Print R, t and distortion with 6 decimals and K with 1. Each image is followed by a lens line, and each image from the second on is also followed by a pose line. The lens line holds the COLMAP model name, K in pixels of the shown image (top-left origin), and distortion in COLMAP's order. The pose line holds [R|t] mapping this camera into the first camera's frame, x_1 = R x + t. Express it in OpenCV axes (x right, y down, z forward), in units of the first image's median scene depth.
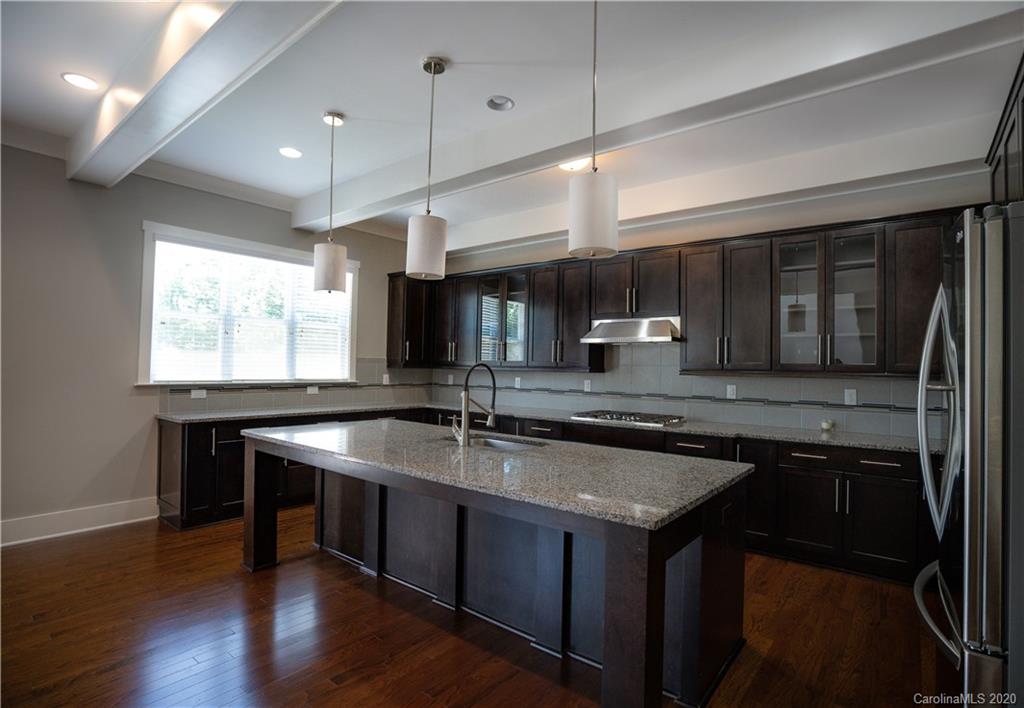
lens RADIAL K [[517.6, 0, 515.9], [0, 517.6, 349.3], [0, 0, 1]] dist [-0.037566, -0.000532]
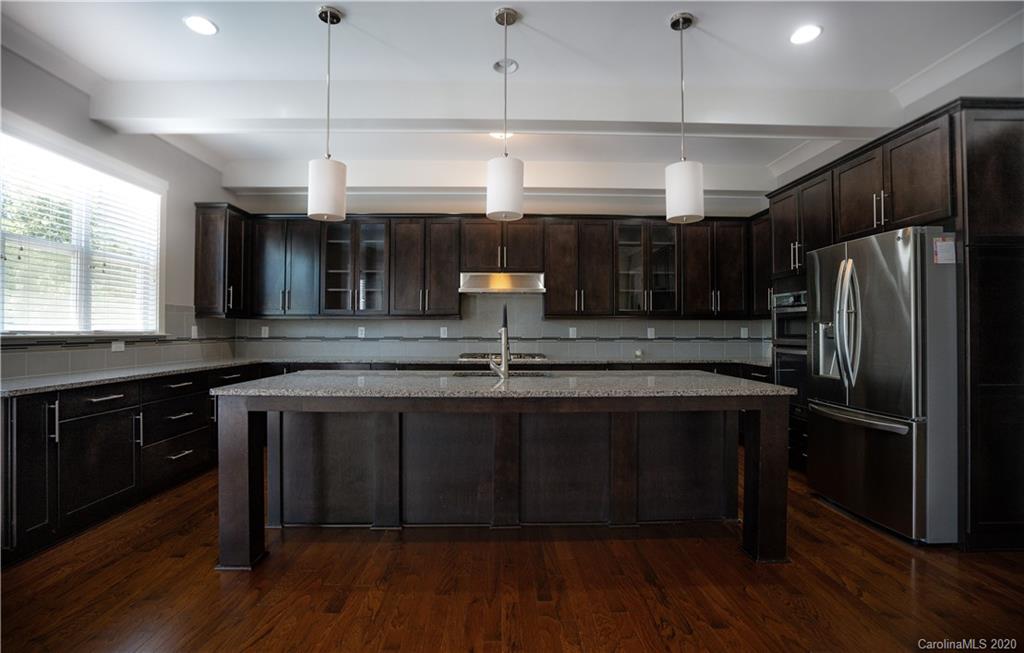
lens RADIAL K [[485.6, 0, 516.1], [0, 485.6, 327.9], [0, 0, 1]] dist [-0.029406, -0.000214]
pose [[0.775259, -0.013906, 0.631491, -0.400055], [-0.009808, 0.999372, 0.034049, 0.025141], [-0.631568, -0.032590, 0.774635, 0.113901]]
